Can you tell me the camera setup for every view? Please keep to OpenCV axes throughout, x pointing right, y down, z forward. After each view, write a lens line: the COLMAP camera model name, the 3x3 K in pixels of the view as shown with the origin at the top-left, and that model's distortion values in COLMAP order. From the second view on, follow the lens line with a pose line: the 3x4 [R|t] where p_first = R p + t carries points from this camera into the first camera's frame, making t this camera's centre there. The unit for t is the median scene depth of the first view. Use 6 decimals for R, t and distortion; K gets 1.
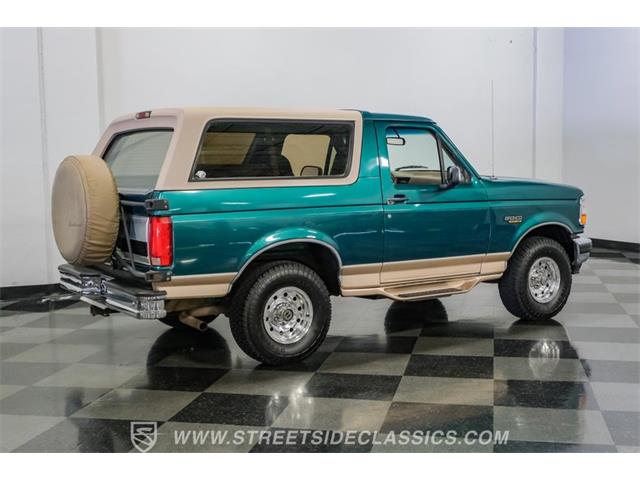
lens RADIAL K [[806.7, 0, 313.6], [0, 806.7, 239.5], [0, 0, 1]] dist [0.004682, 0.000000]
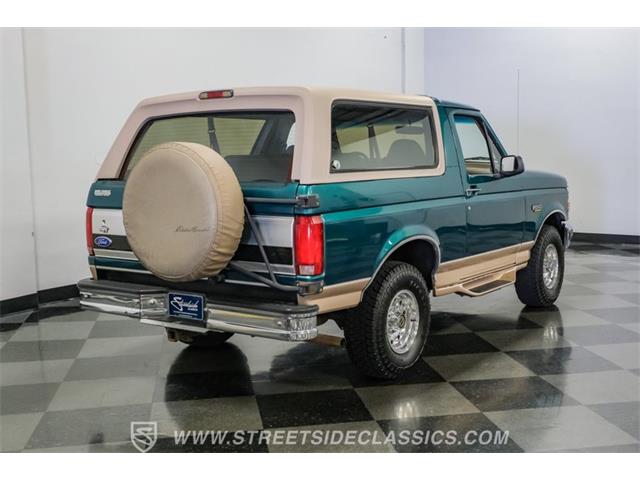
lens RADIAL K [[774.2, 0, 323.1], [0, 774.2, 241.3], [0, 0, 1]] dist [-0.006064, 0.000000]
pose [[0.931586, -0.044150, 0.360829, -0.402670], [0.040403, 0.999023, 0.017926, -0.013748], [-0.361268, -0.002121, 0.932460, 0.219591]]
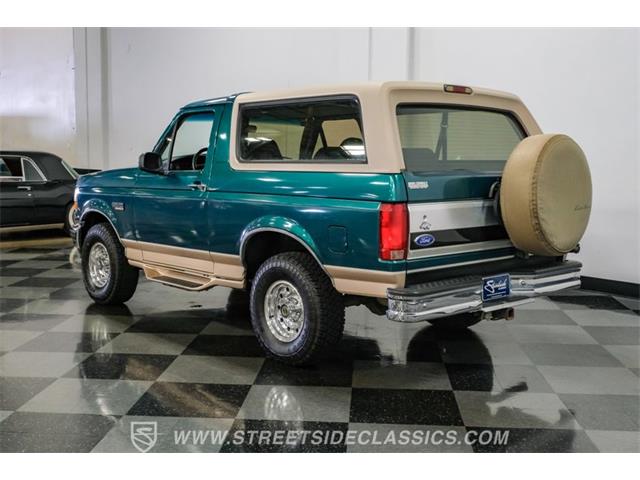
lens RADIAL K [[774.2, 0, 341.3], [0, 774.2, 232.0], [0, 0, 1]] dist [-0.006064, 0.000000]
pose [[-0.162767, -0.083168, 0.983153, -1.033075], [0.092474, 0.990769, 0.099122, -0.095773], [-0.982321, 0.107050, -0.153574, 1.272055]]
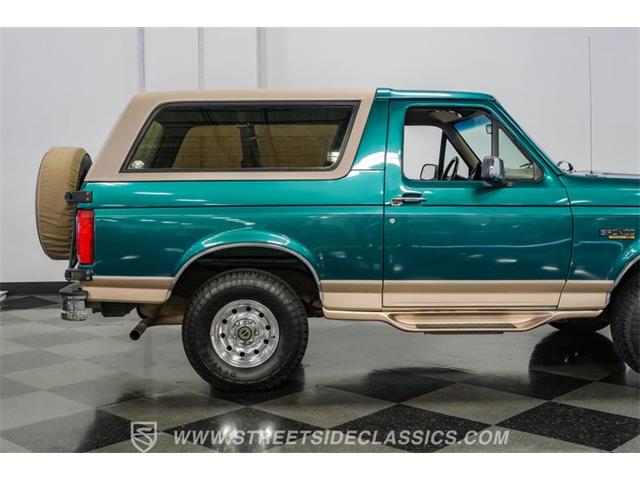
lens RADIAL K [[774.2, 0, 307.1], [0, 774.2, 215.6], [0, 0, 1]] dist [-0.006064, 0.000000]
pose [[0.844342, 0.042594, -0.534108, 0.428488], [-0.052924, 0.998590, -0.004029, -0.027498], [0.533184, 0.031669, 0.845406, 0.336999]]
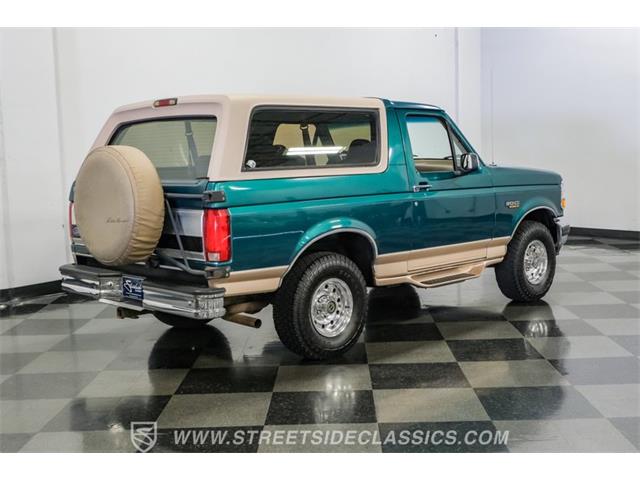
lens RADIAL K [[774.2, 0, 313.3], [0, 774.2, 244.1], [0, 0, 1]] dist [-0.006064, 0.000000]
pose [[0.982677, -0.034997, 0.181994, -0.211986], [0.032473, 0.999331, 0.016830, 0.000693], [-0.182461, -0.010629, 0.983156, 0.080689]]
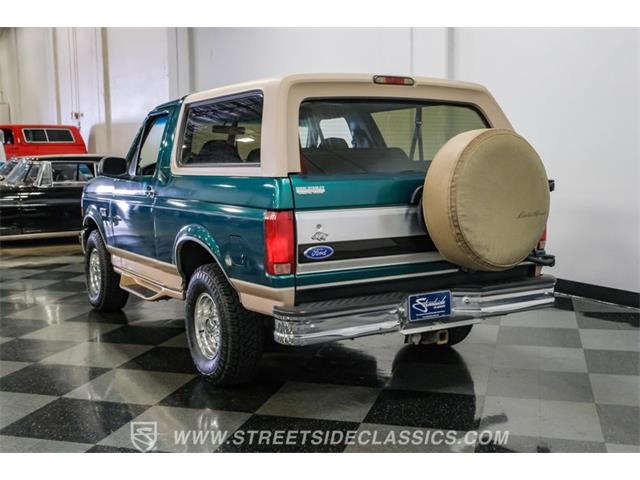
lens RADIAL K [[774.2, 0, 350.3], [0, 774.2, 238.2], [0, 0, 1]] dist [-0.006064, 0.000000]
pose [[0.031252, -0.090587, 0.995398, -0.967492], [0.107218, 0.990442, 0.086769, -0.073244], [-0.993744, 0.104013, 0.040666, 1.027890]]
